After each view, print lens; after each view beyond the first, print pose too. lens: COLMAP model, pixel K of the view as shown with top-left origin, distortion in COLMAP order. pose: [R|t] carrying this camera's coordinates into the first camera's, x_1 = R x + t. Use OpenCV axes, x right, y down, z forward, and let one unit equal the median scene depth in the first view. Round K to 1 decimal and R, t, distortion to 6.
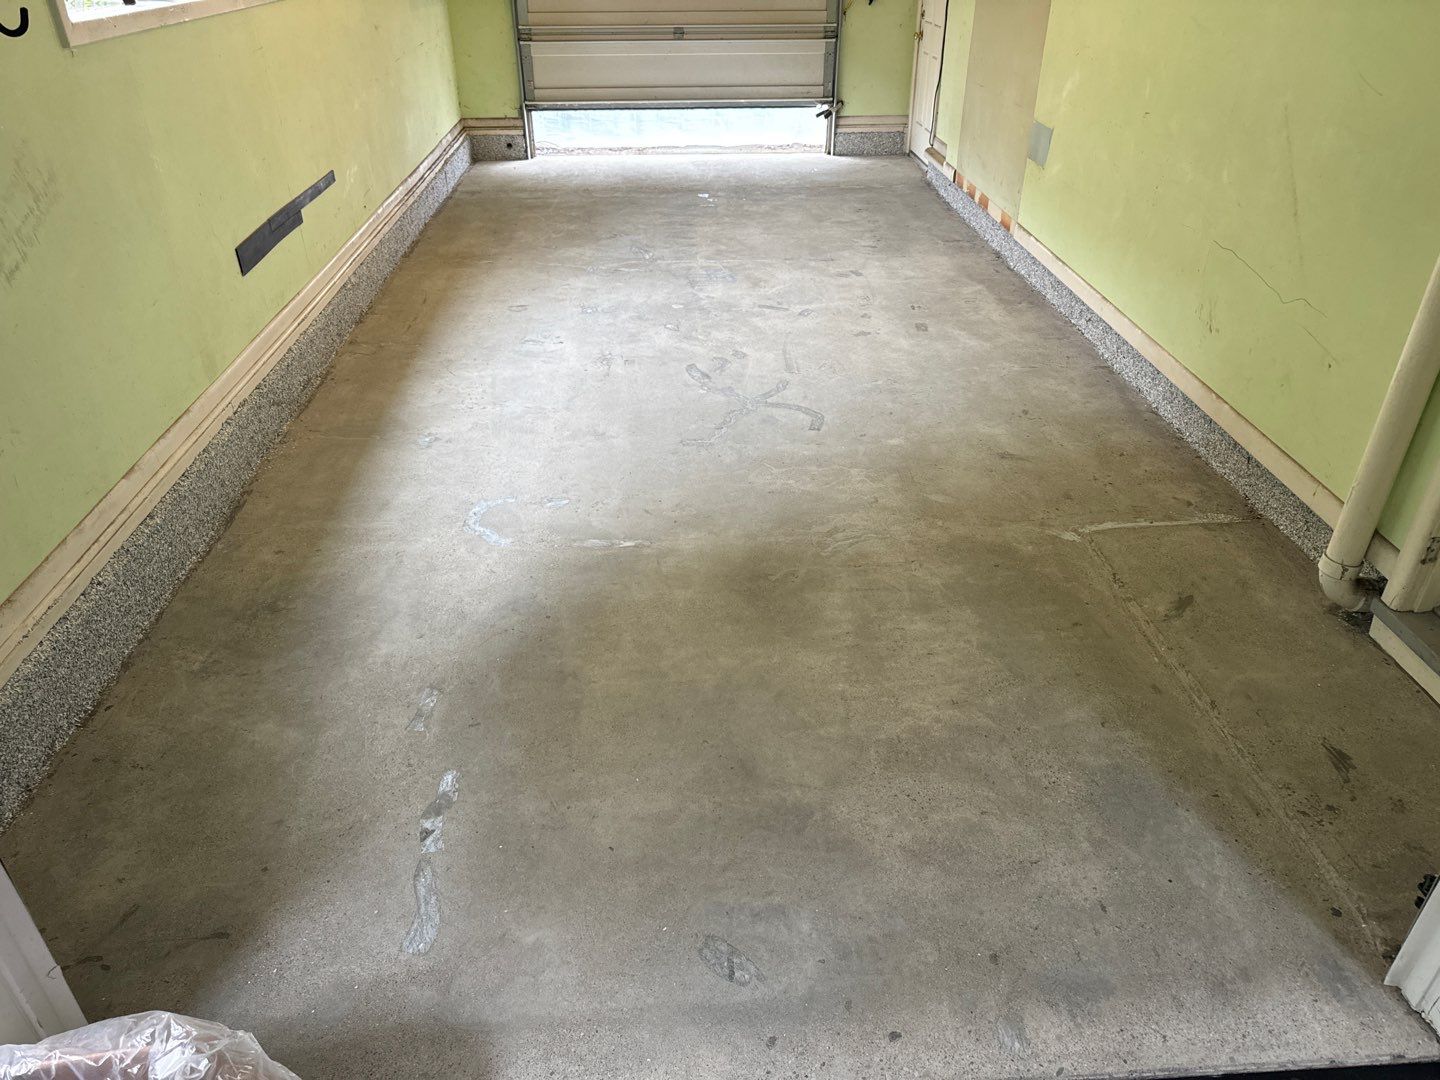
lens RADIAL K [[1000.1, 0, 726.5], [0, 1000.1, 542.6], [0, 0, 1]] dist [0.007057, 0.001544]
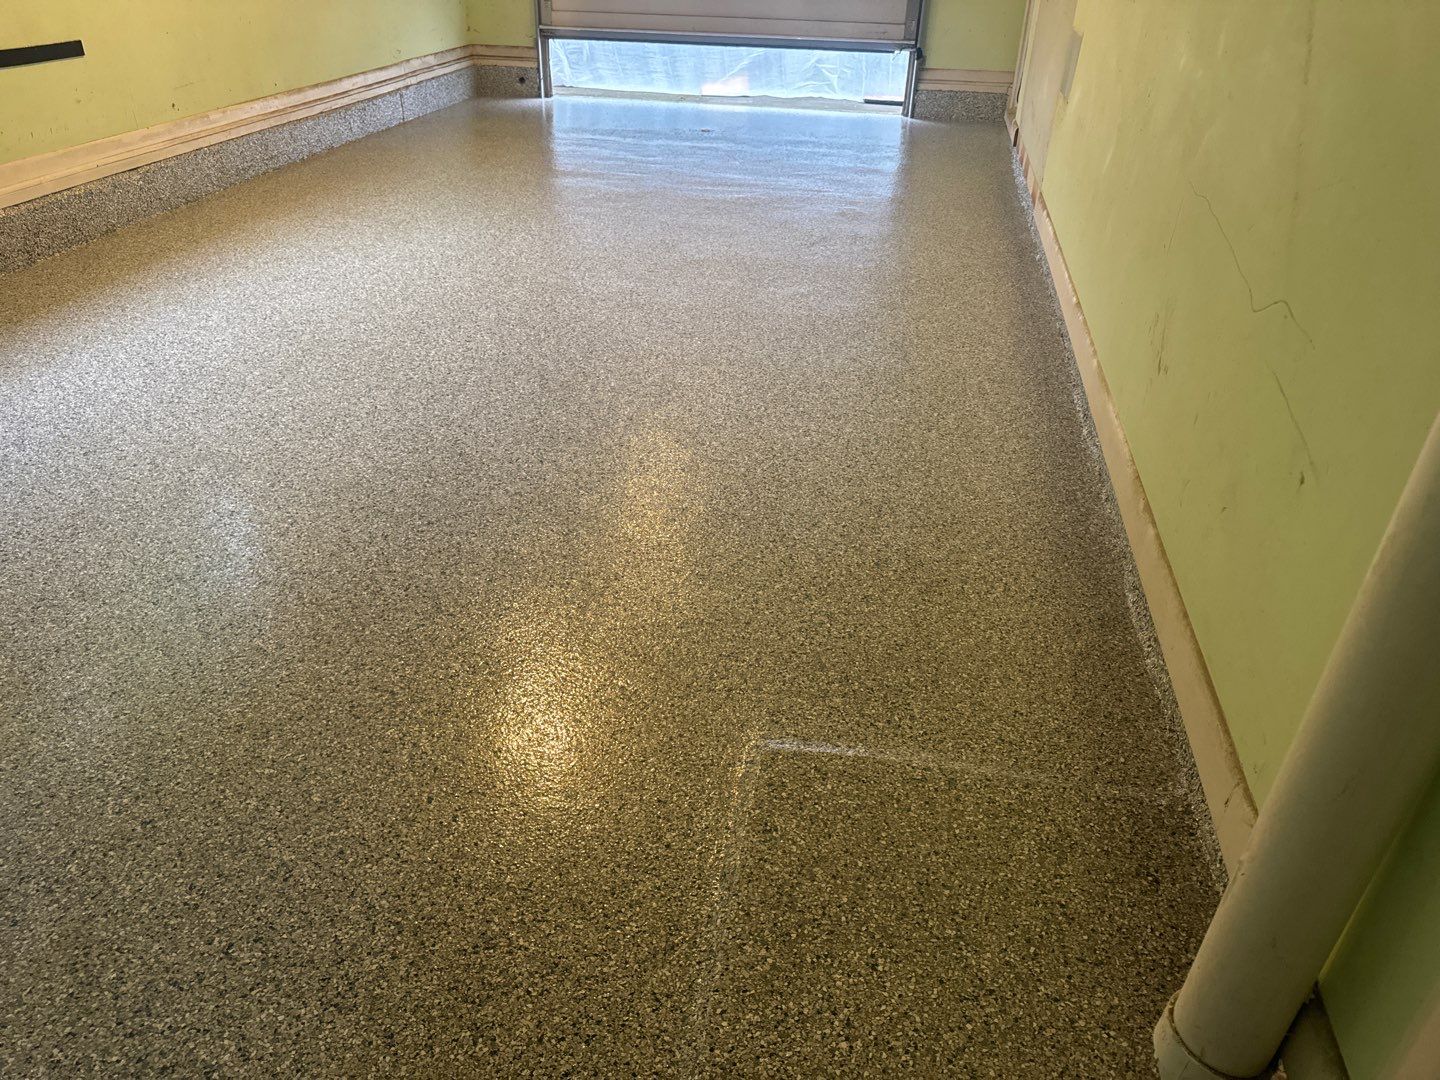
lens RADIAL K [[1013.7, 0, 714.4], [0, 1013.7, 537.8], [0, 0, 1]] dist [-0.001150, -0.000513]
pose [[0.967144, 0.150181, -0.205131, 0.176471], [-0.152511, 0.988292, 0.004494, -0.043648], [0.203404, 0.026938, 0.978724, 0.208736]]
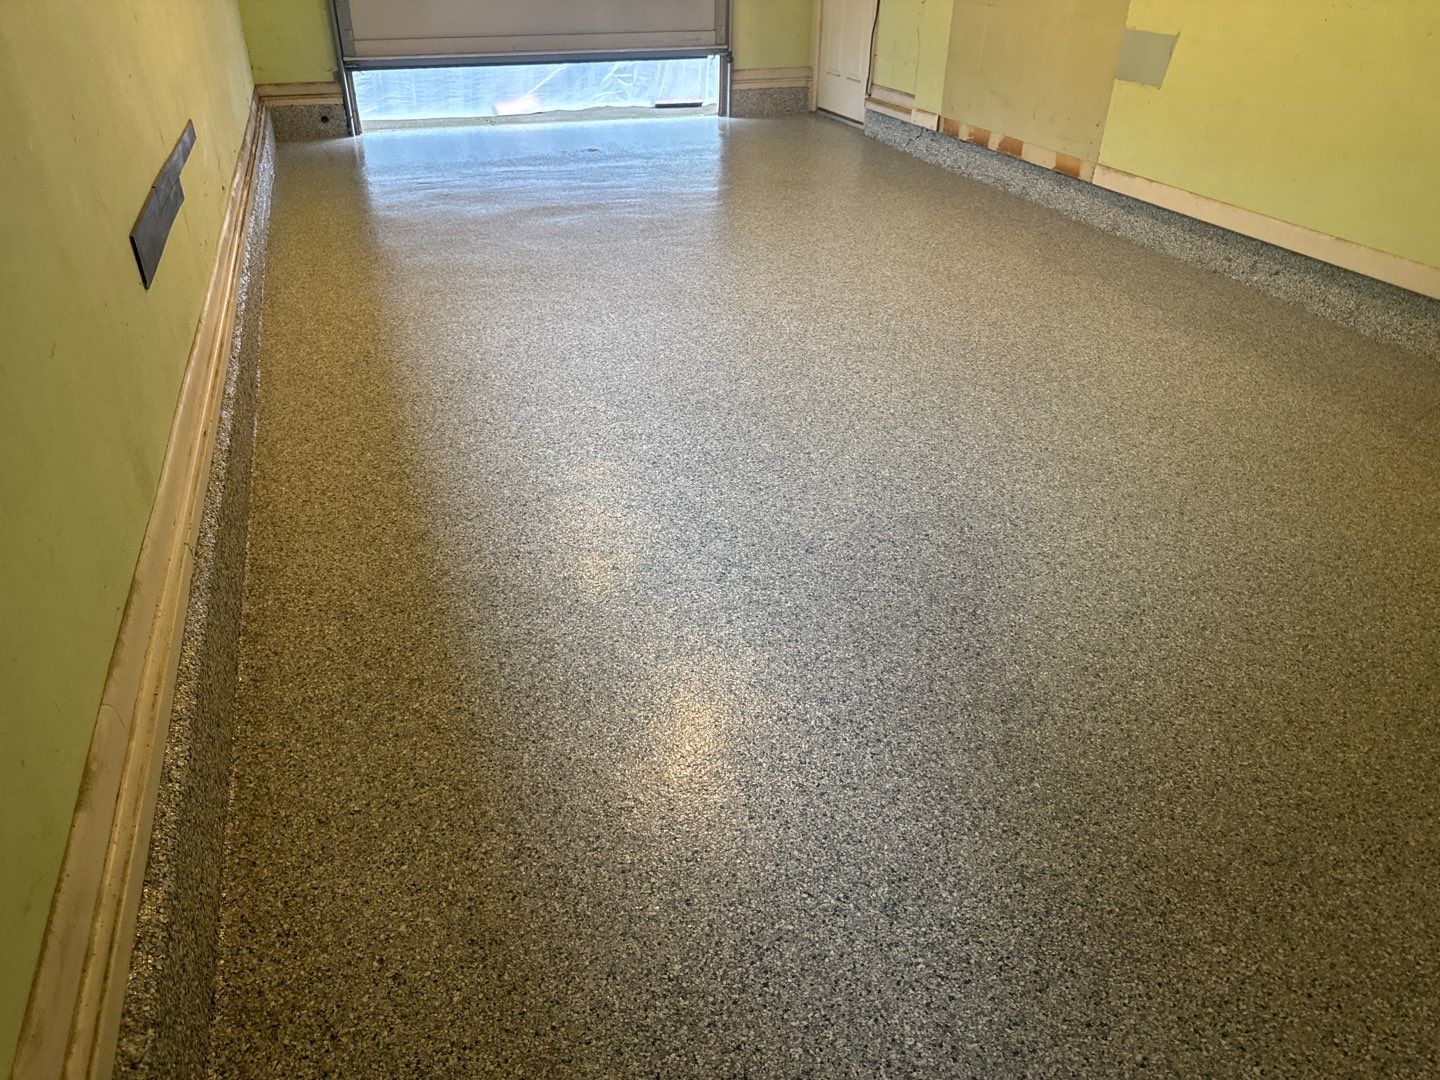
lens RADIAL K [[1013.7, 0, 714.4], [0, 1013.7, 537.8], [0, 0, 1]] dist [-0.001150, -0.000513]
pose [[0.963656, -0.132981, 0.231697, -0.154312], [0.135350, 0.990781, 0.005713, -0.047532], [-0.230321, 0.025855, 0.972771, 0.197044]]
